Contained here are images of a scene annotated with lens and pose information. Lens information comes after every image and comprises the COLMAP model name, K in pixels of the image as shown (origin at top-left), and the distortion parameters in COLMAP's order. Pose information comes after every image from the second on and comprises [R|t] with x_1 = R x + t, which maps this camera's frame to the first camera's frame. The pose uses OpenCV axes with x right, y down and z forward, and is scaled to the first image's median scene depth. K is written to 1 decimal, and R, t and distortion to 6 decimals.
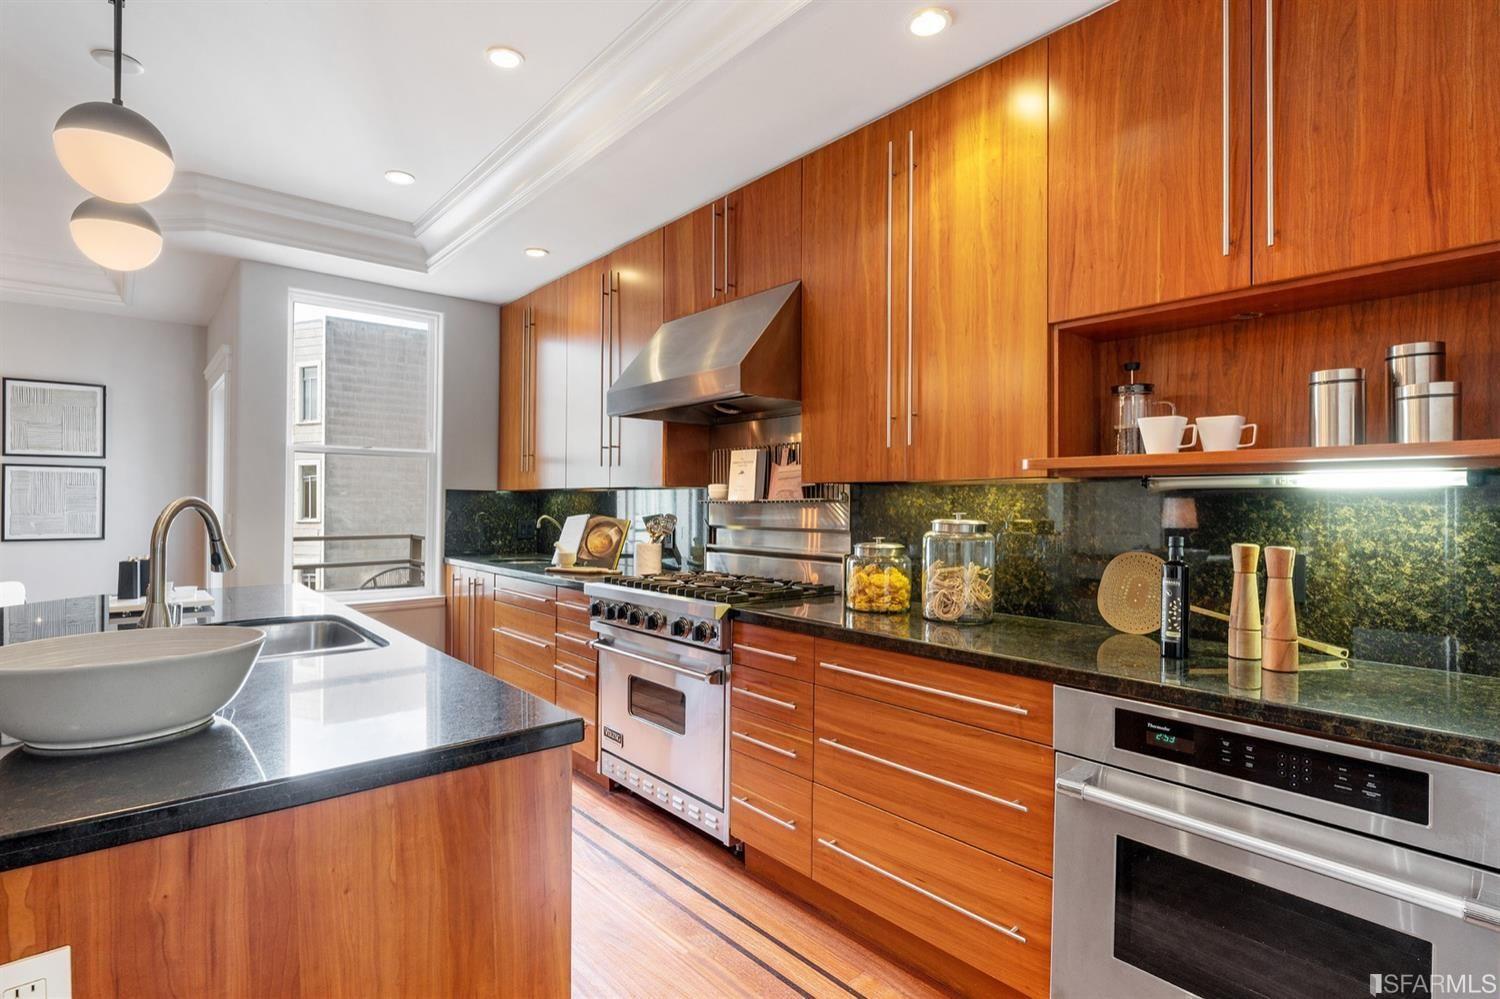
lens RADIAL K [[708.1, 0, 722.2], [0, 708.1, 499.0], [0, 0, 1]] dist [-0.000405, -0.000002]
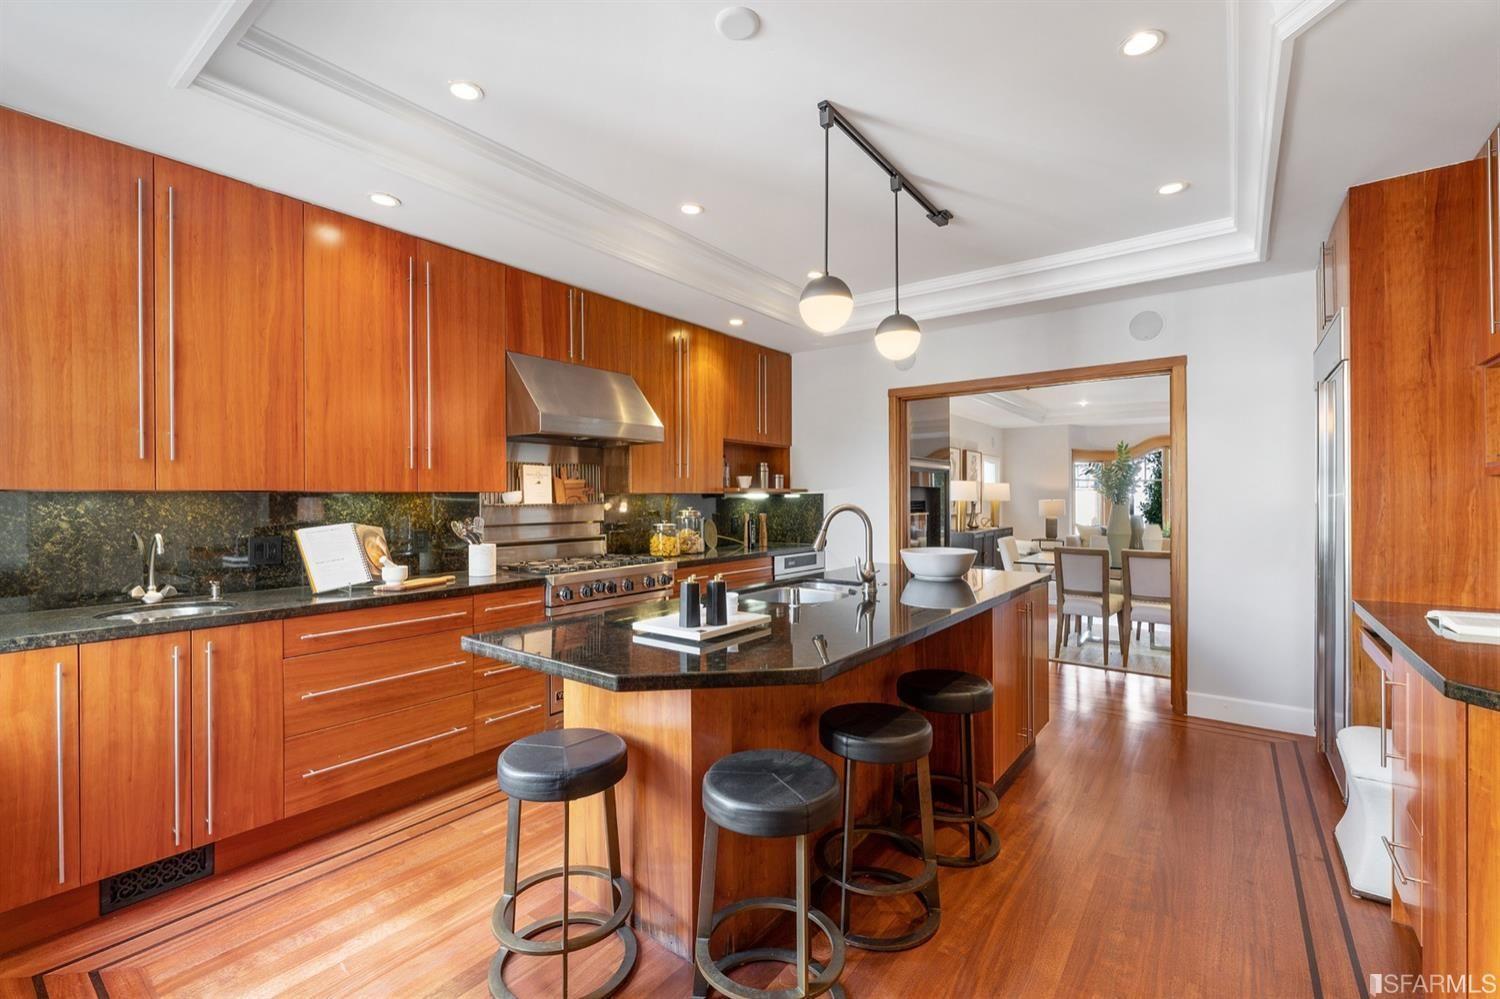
lens RADIAL K [[708.1, 0, 722.2], [0, 708.1, 499.0], [0, 0, 1]] dist [-0.000405, -0.000002]
pose [[-0.201541, -0.004904, 0.979468, -1.781451], [-0.004316, 0.999982, 0.004119, -0.017814], [-0.979471, -0.003397, -0.201558, 1.232531]]
